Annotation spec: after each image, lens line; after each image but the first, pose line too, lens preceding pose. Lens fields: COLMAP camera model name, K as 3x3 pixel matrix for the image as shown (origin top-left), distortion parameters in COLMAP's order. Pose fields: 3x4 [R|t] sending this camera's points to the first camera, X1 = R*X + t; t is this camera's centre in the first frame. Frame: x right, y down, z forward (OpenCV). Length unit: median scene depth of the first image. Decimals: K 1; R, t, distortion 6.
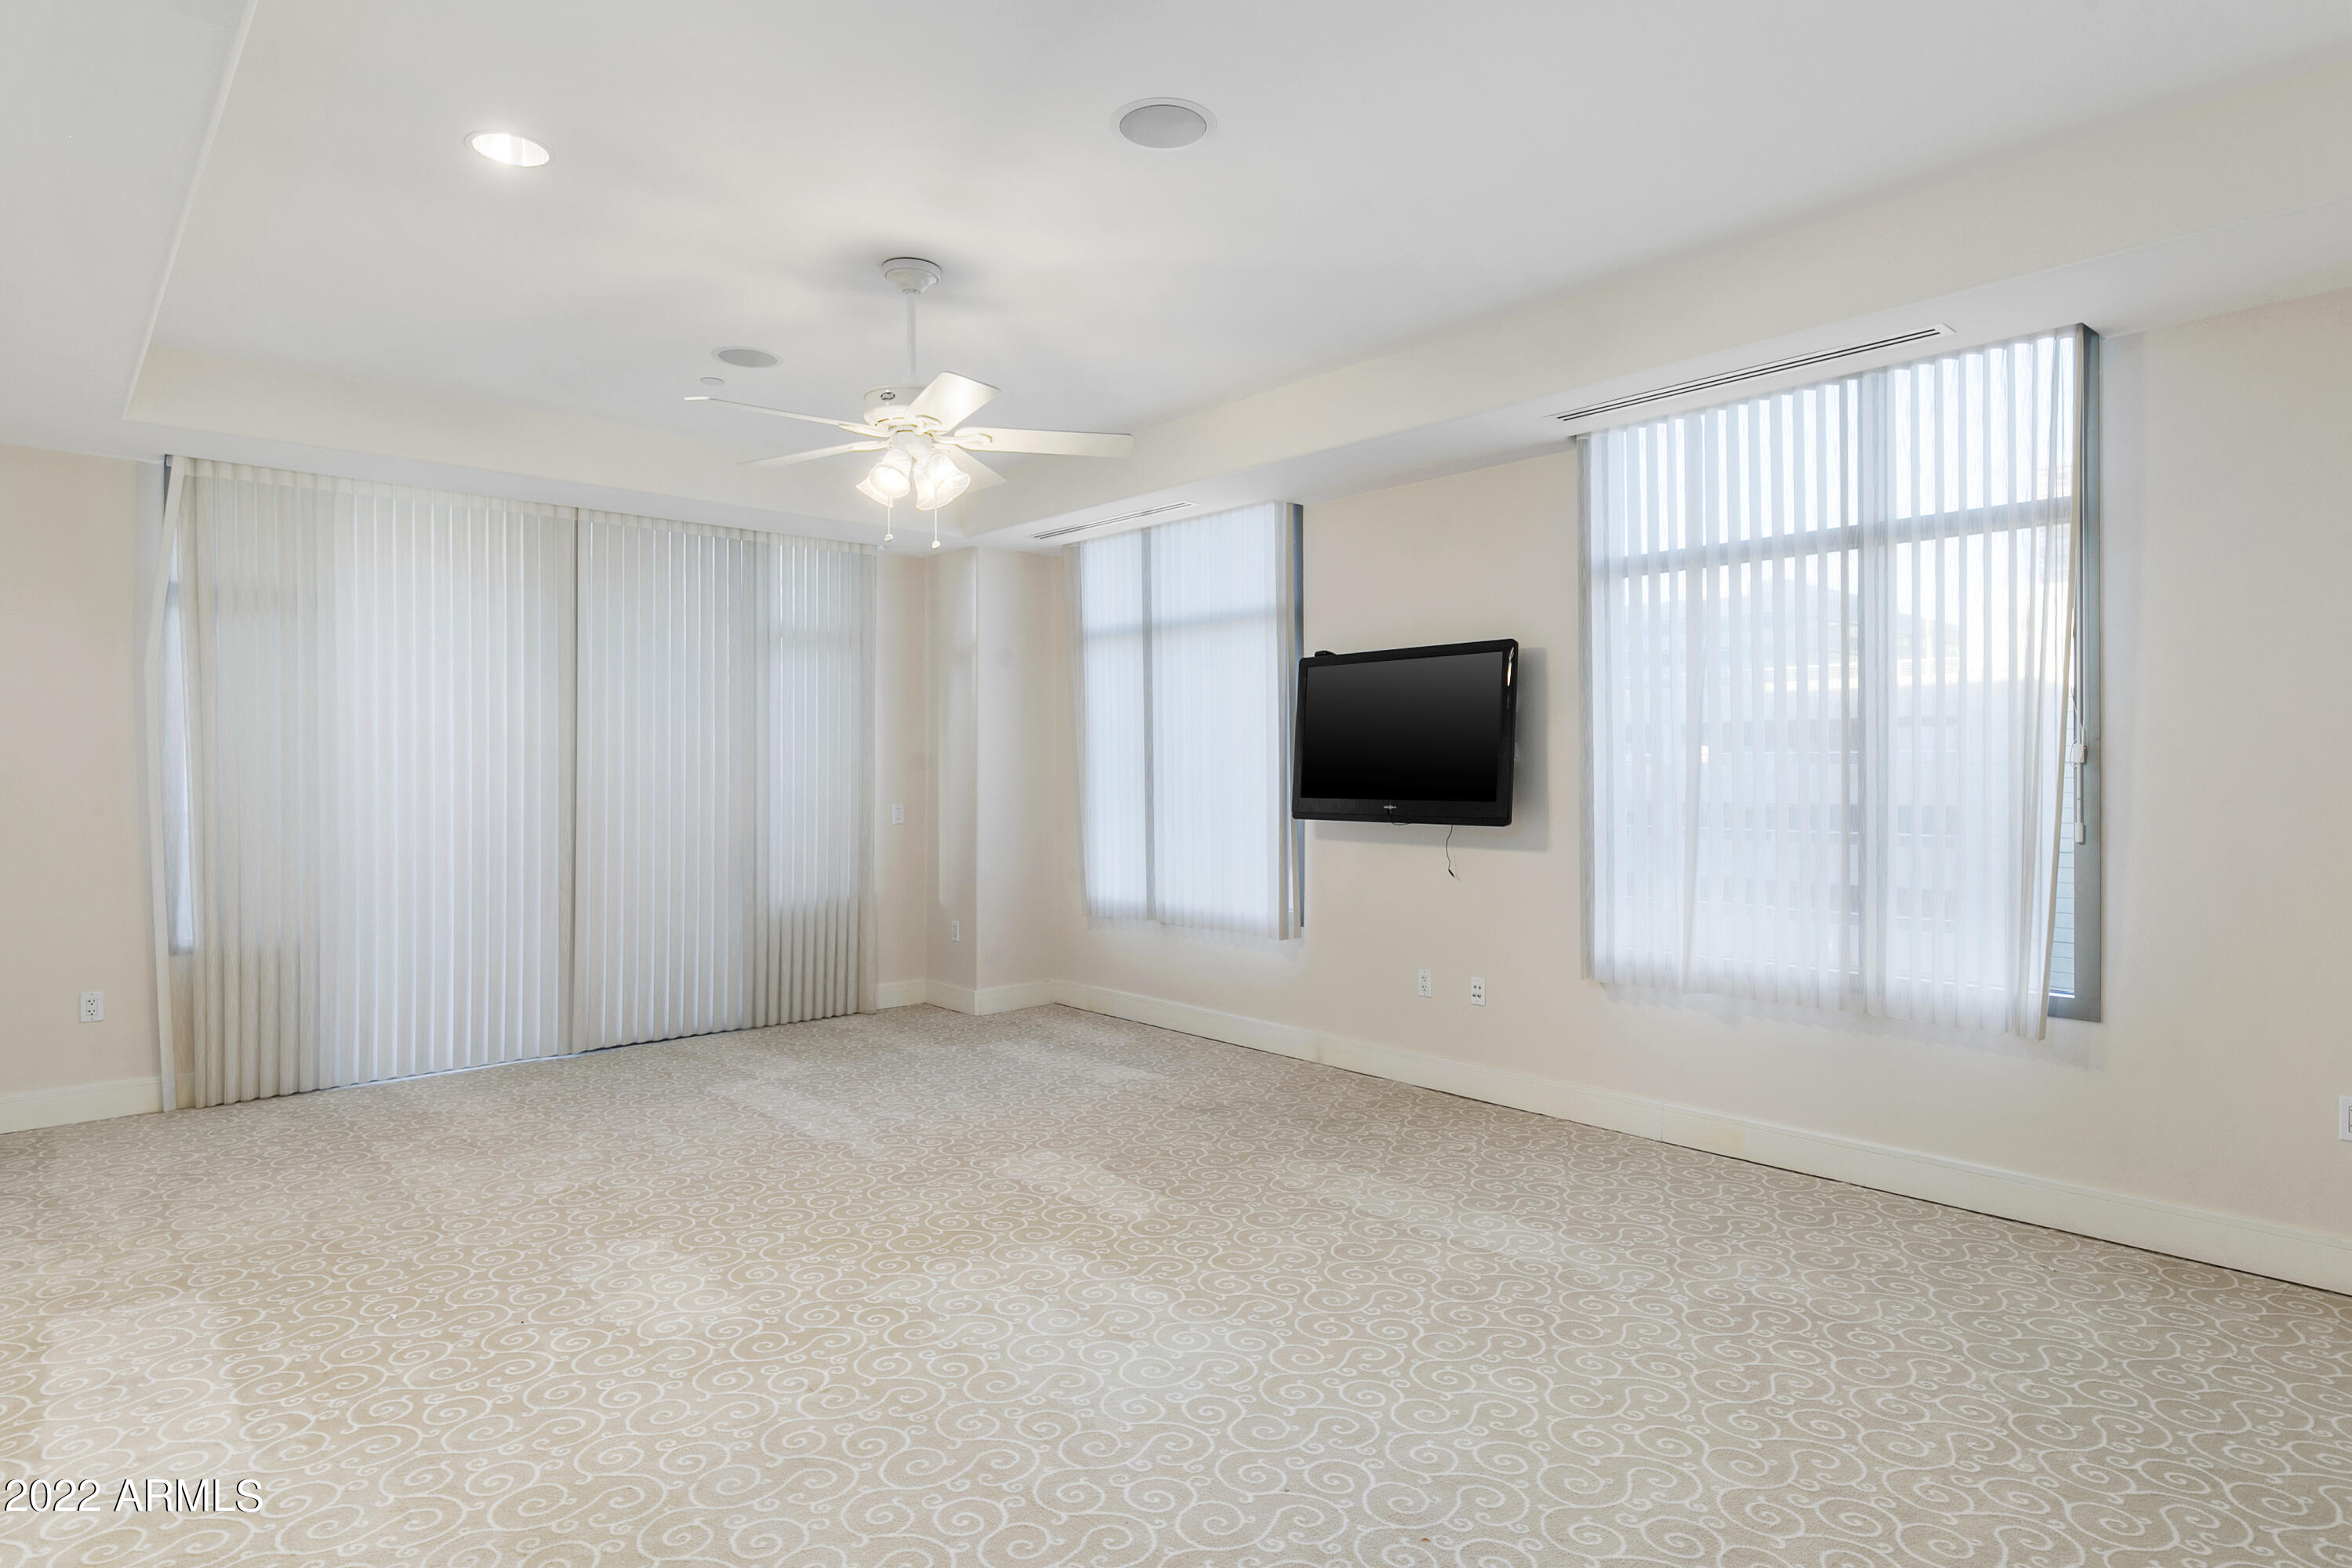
lens RADIAL K [[1281.2, 0, 1176.0], [0, 1281.2, 784.0], [0, 0, 1]] dist [0.000471, -0.016742]
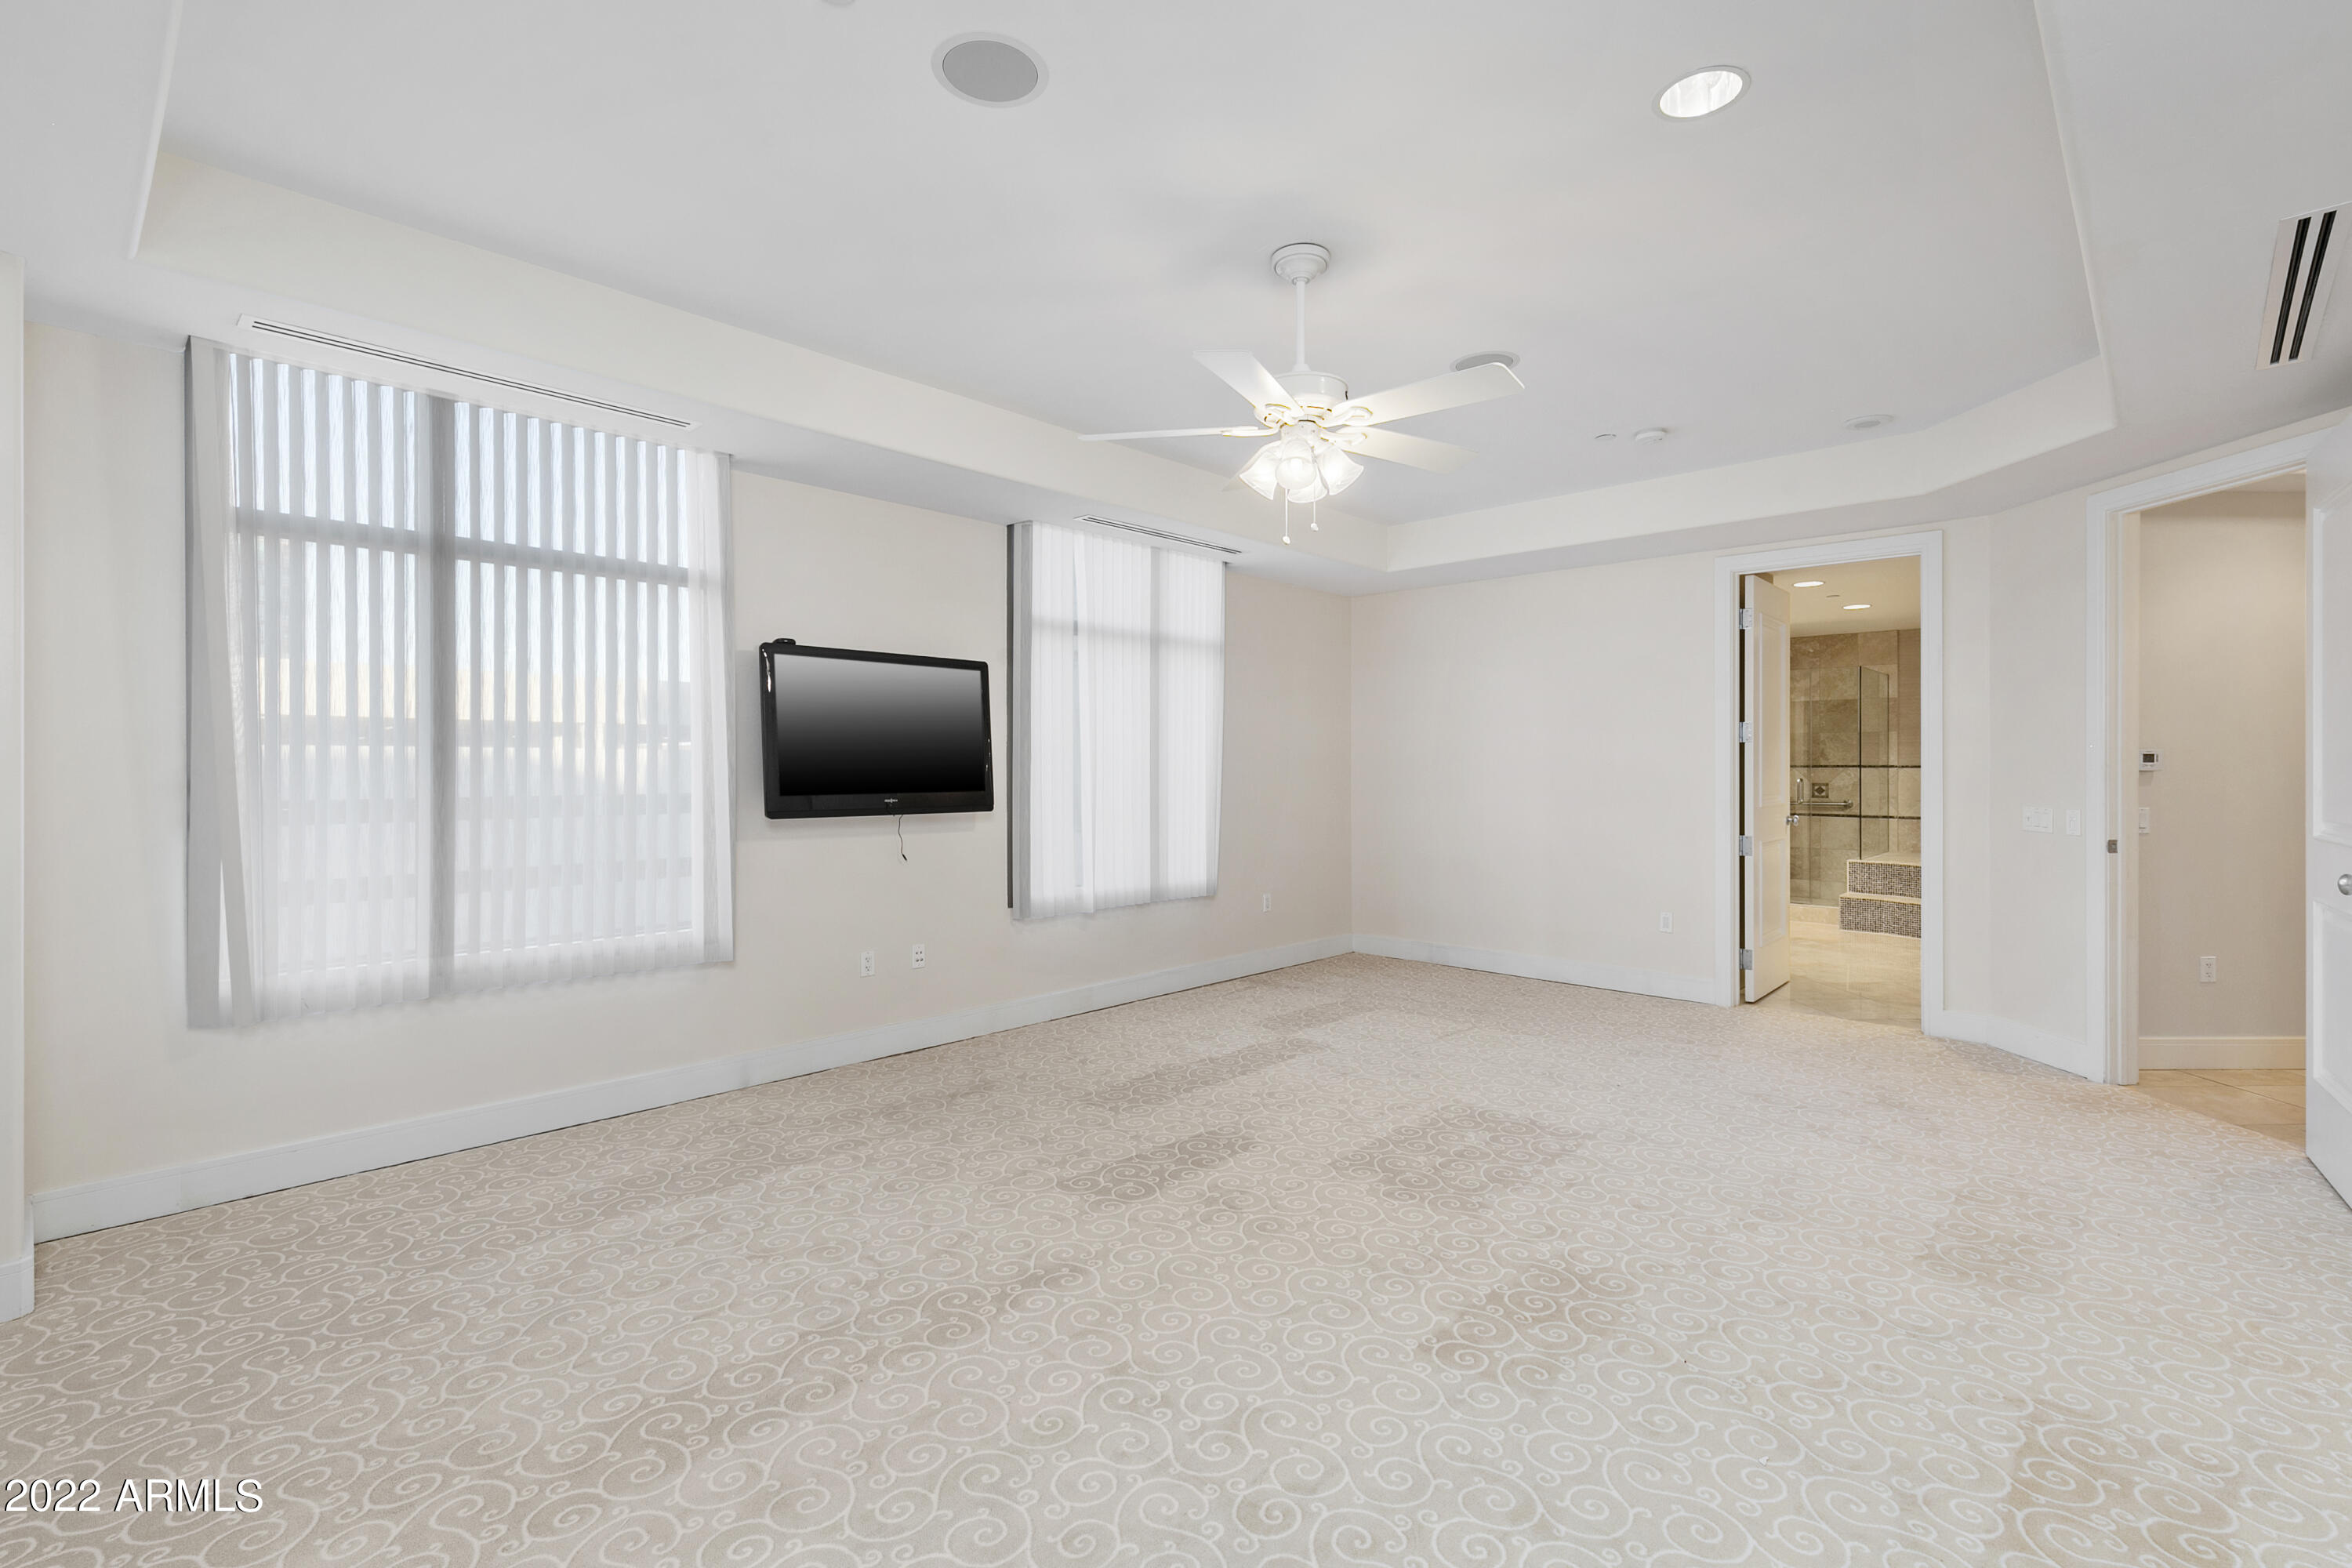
lens RADIAL K [[1077.7, 0, 1171.1], [0, 1077.7, 750.2], [0, 0, 1]] dist [0.001512, 0.000463]
pose [[-0.102533, 0.014145, 0.994629, -0.666854], [0.002500, 0.999899, -0.013962, -0.009560], [-0.994726, 0.001055, -0.102558, 0.769594]]
